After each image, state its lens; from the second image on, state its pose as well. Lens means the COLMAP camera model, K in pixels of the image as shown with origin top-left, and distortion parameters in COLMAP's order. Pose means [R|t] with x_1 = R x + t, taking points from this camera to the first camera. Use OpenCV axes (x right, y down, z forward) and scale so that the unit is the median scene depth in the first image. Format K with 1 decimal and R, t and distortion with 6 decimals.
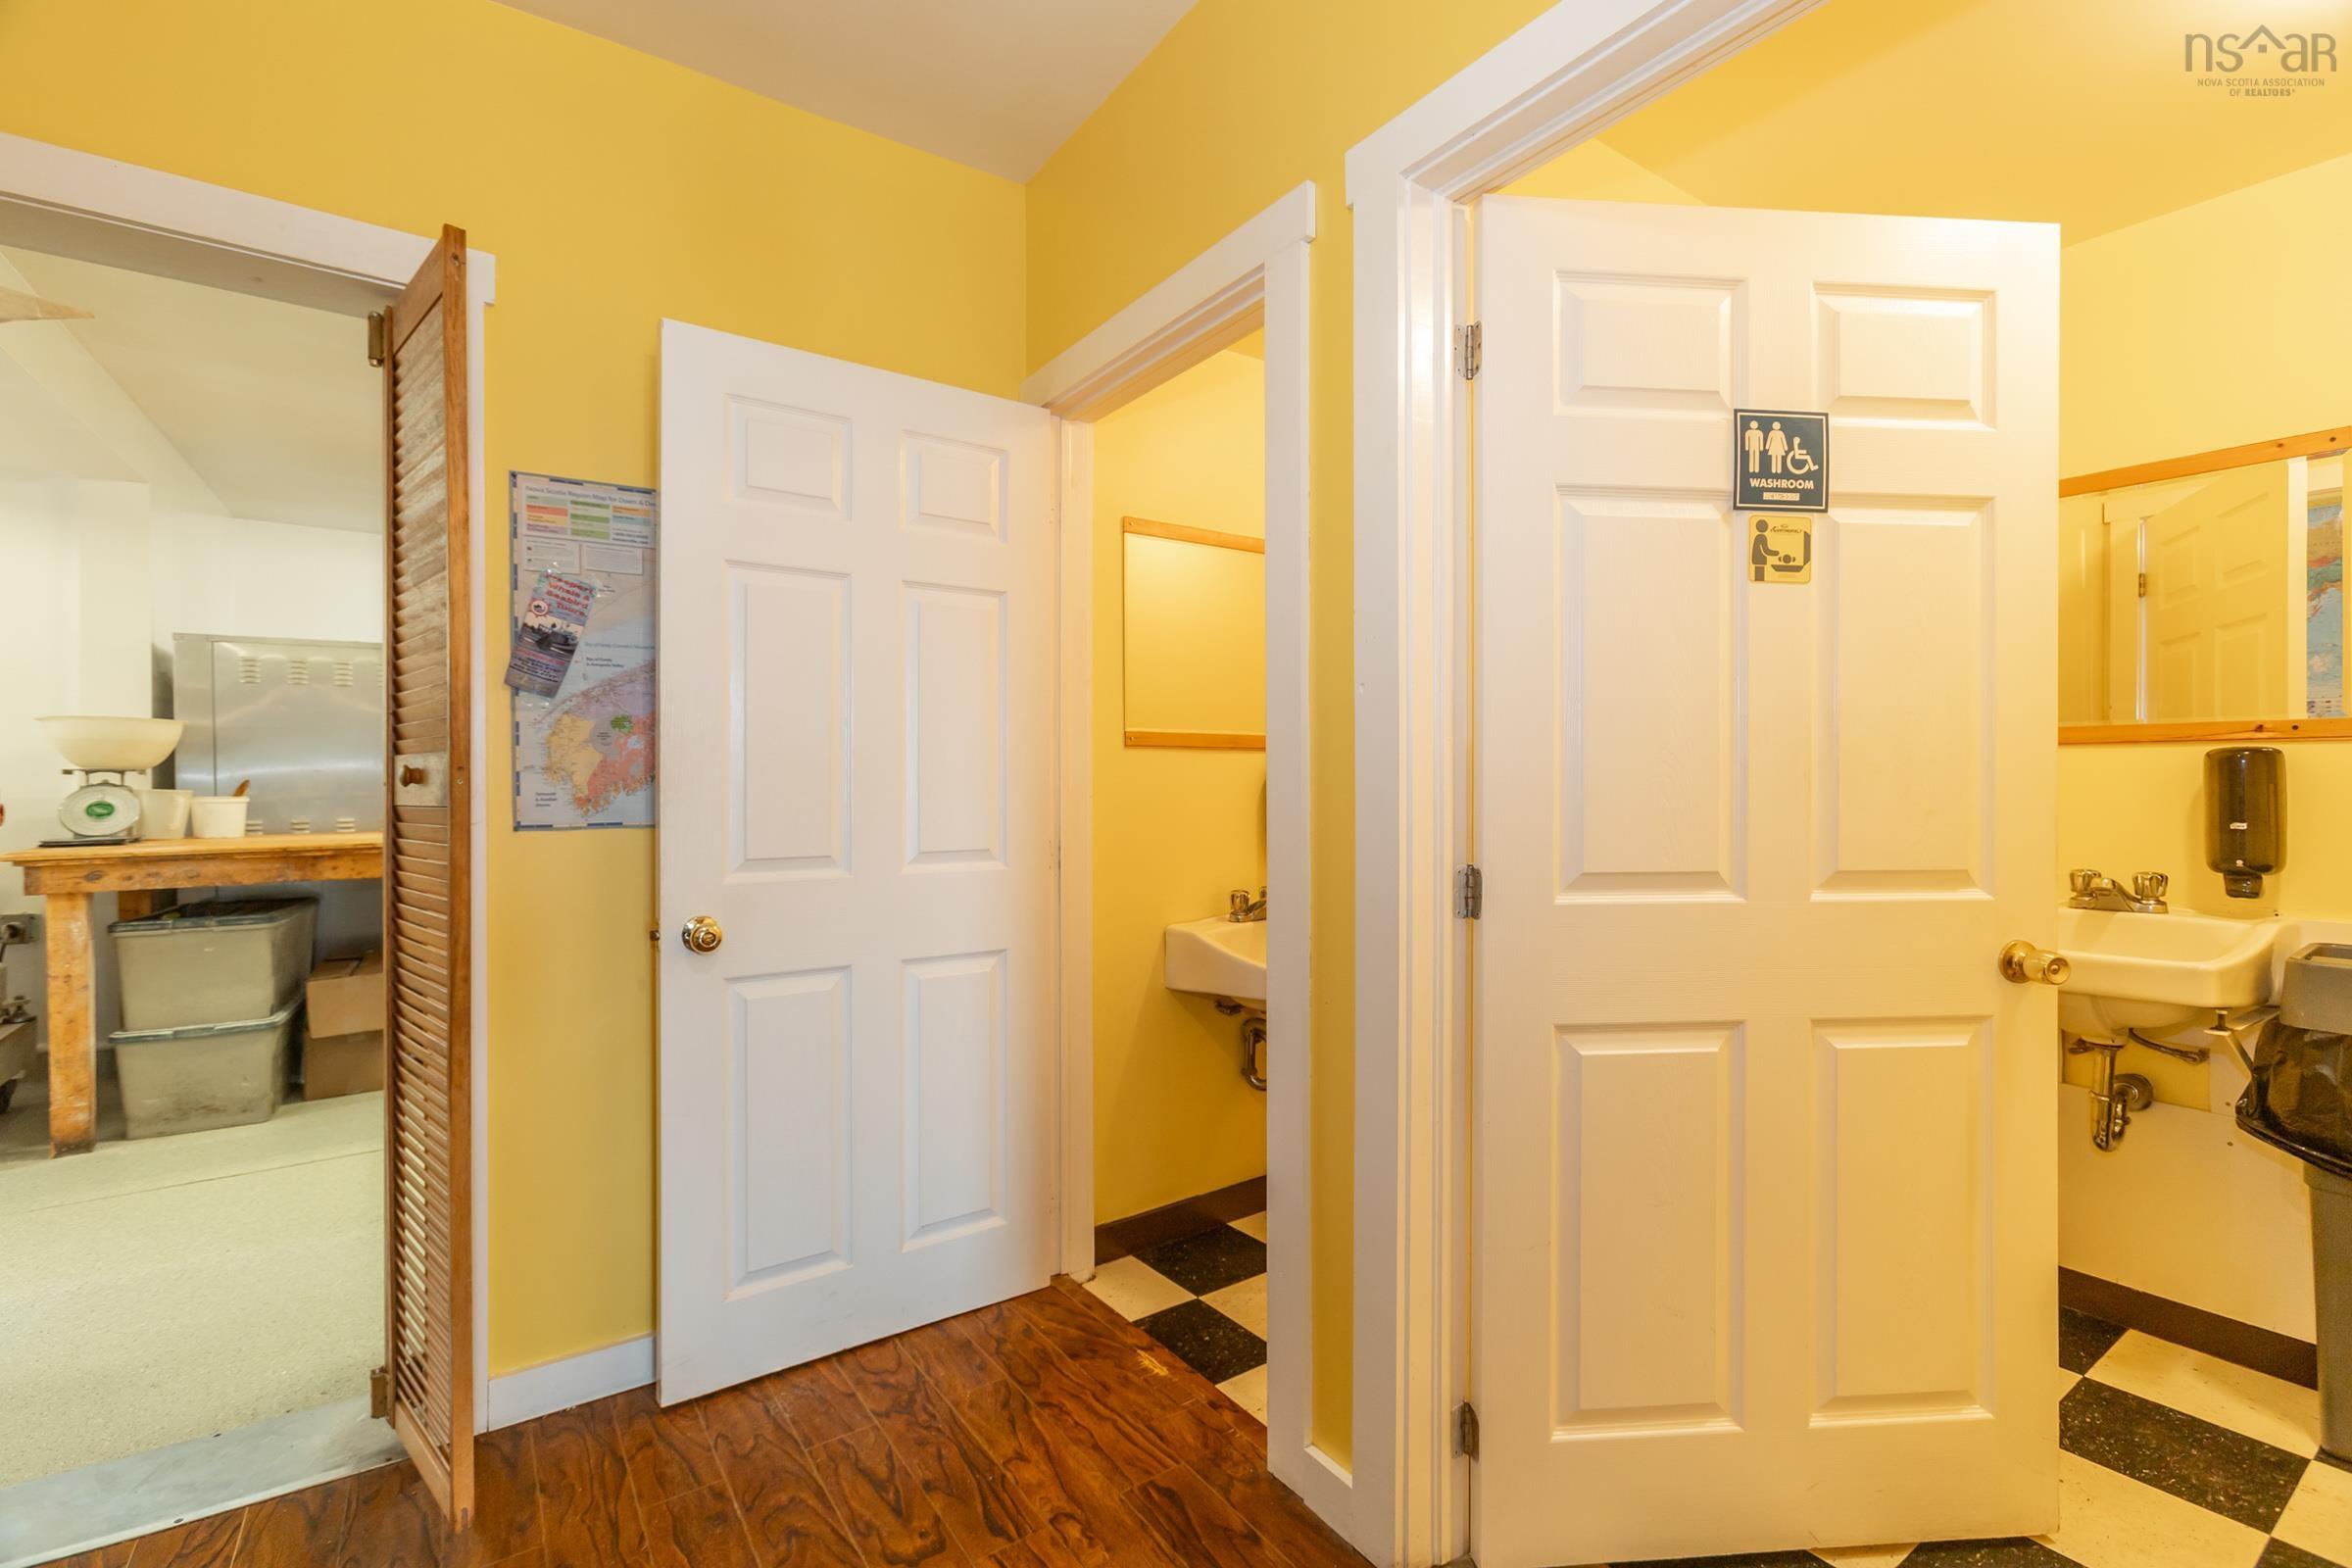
lens RADIAL K [[1051.4, 0, 1179.3], [0, 1051.4, 786.4], [0, 0, 1]] dist [-0.001931, 0.002782]
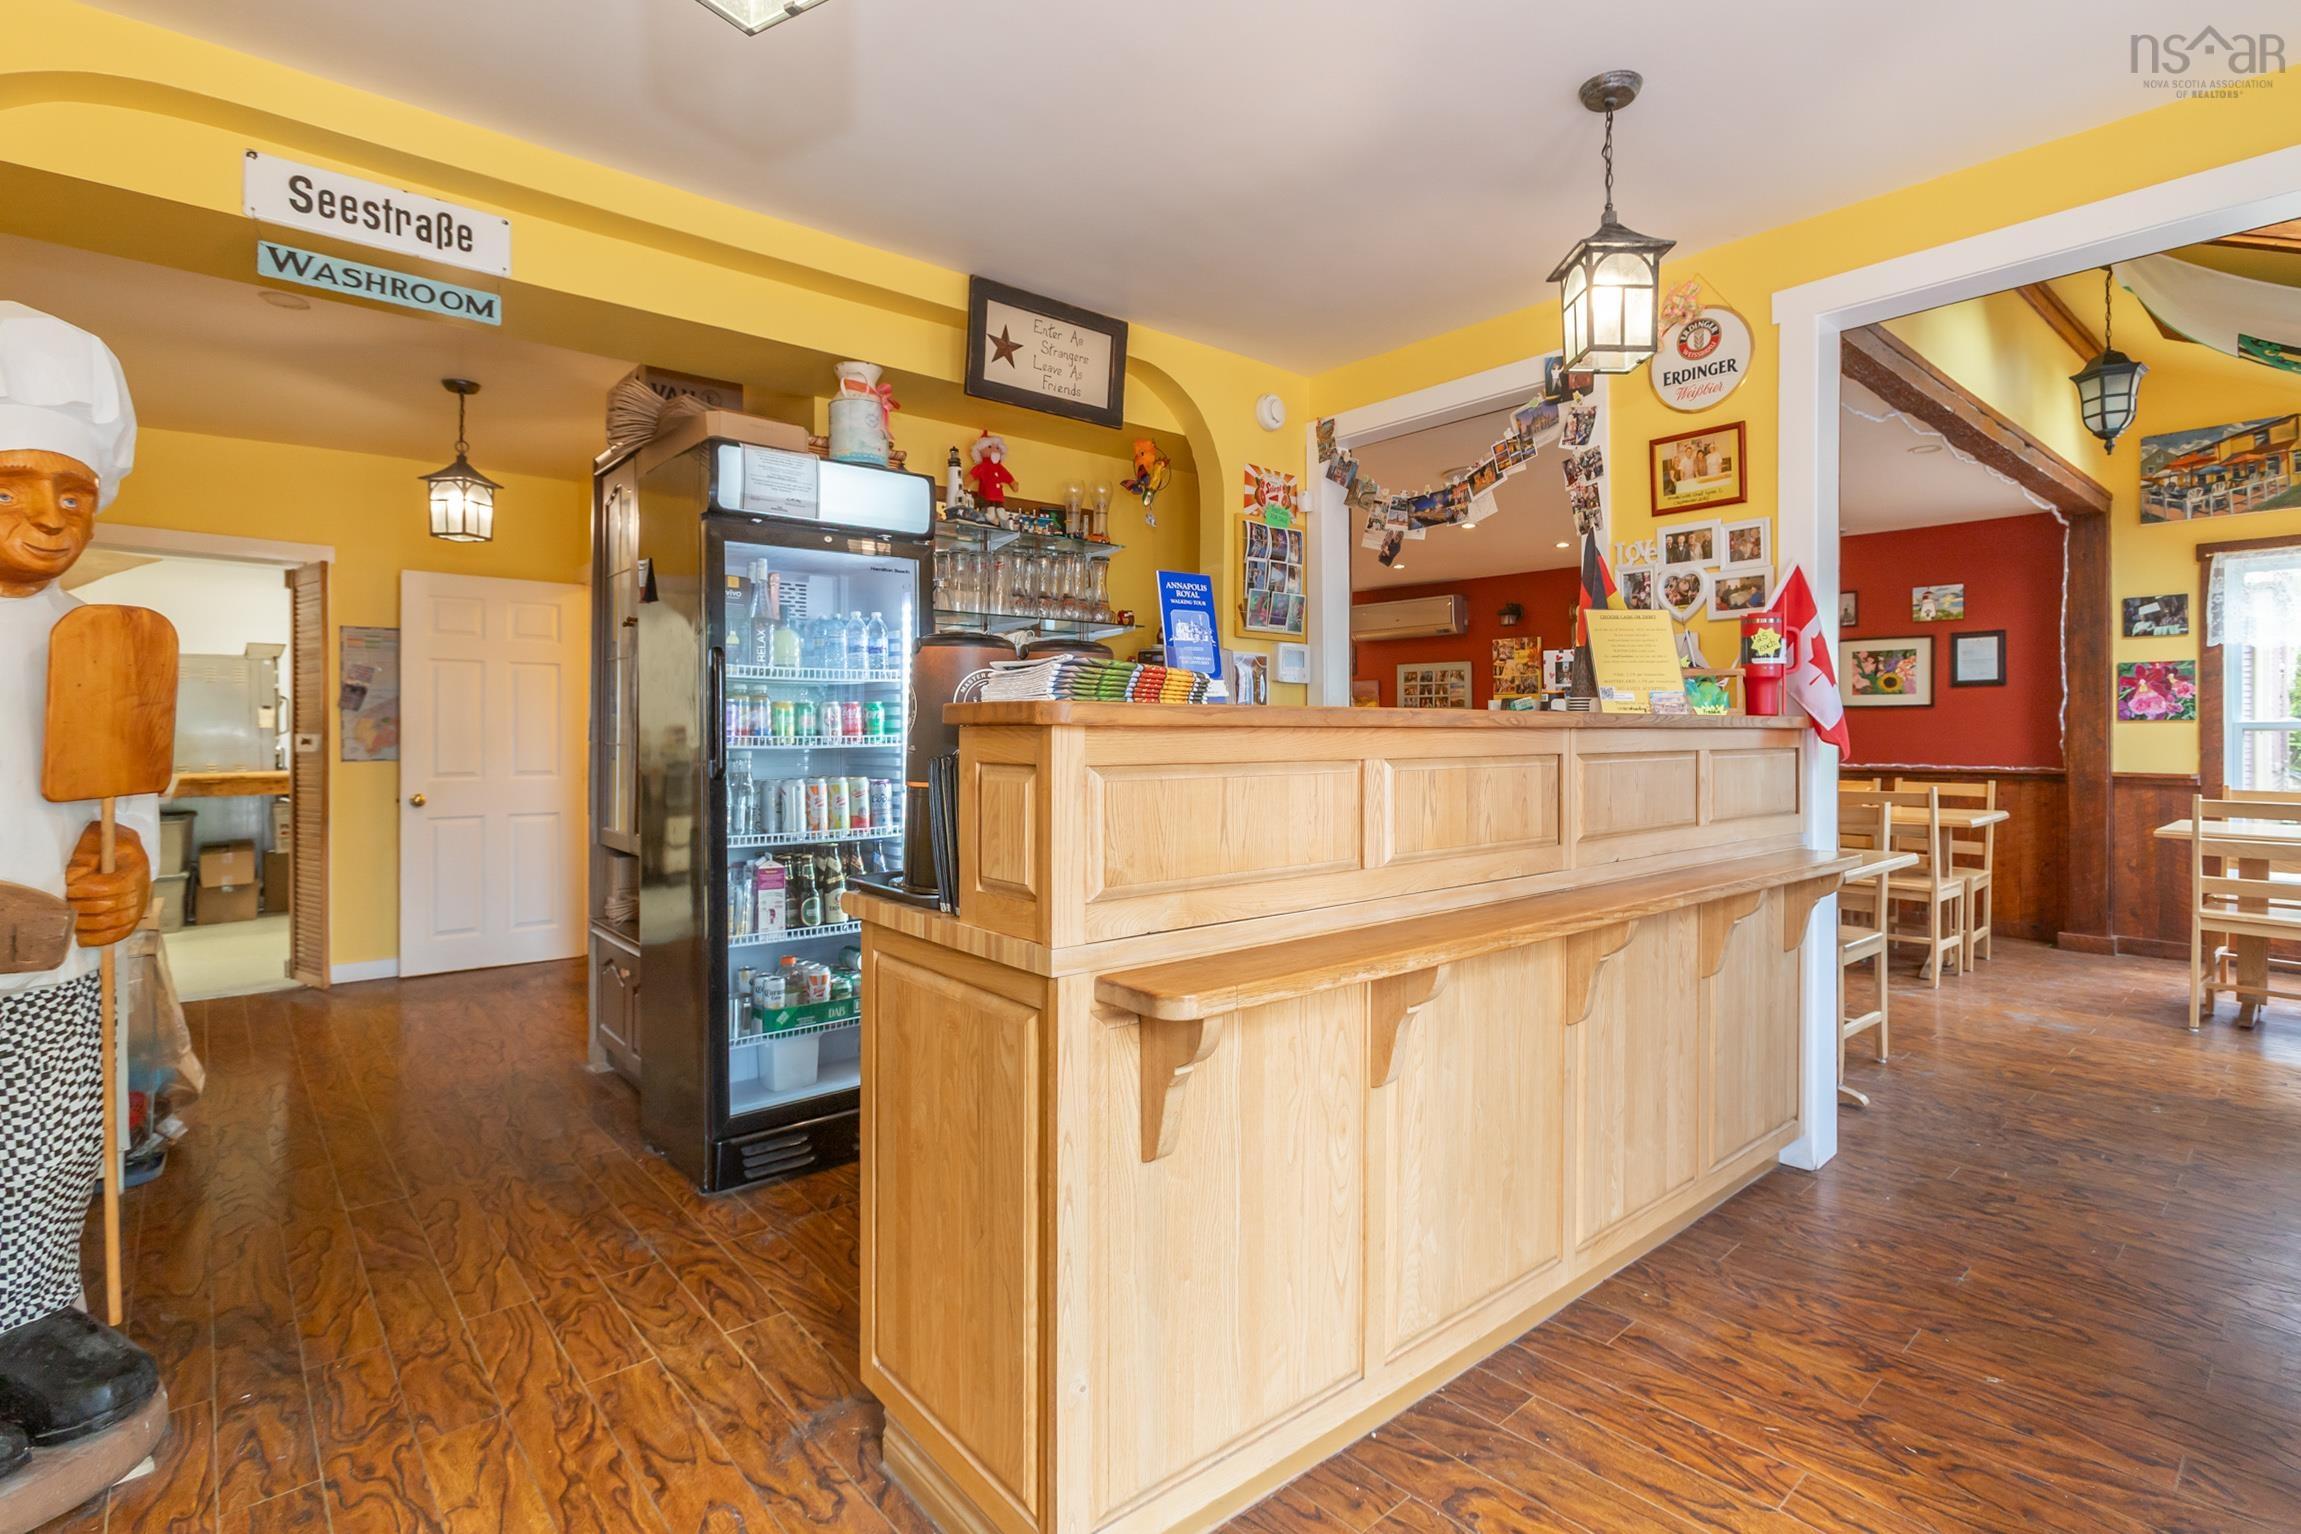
lens RADIAL K [[1101.0, 0, 1189.8], [0, 1101.0, 741.7], [0, 0, 1]] dist [-0.000411, -0.000211]
pose [[0.993694, 0.003891, 0.112059, 1.152980], [-0.004836, 0.999955, 0.008167, -0.040017], [-0.112022, -0.008658, 0.993668, -1.950273]]
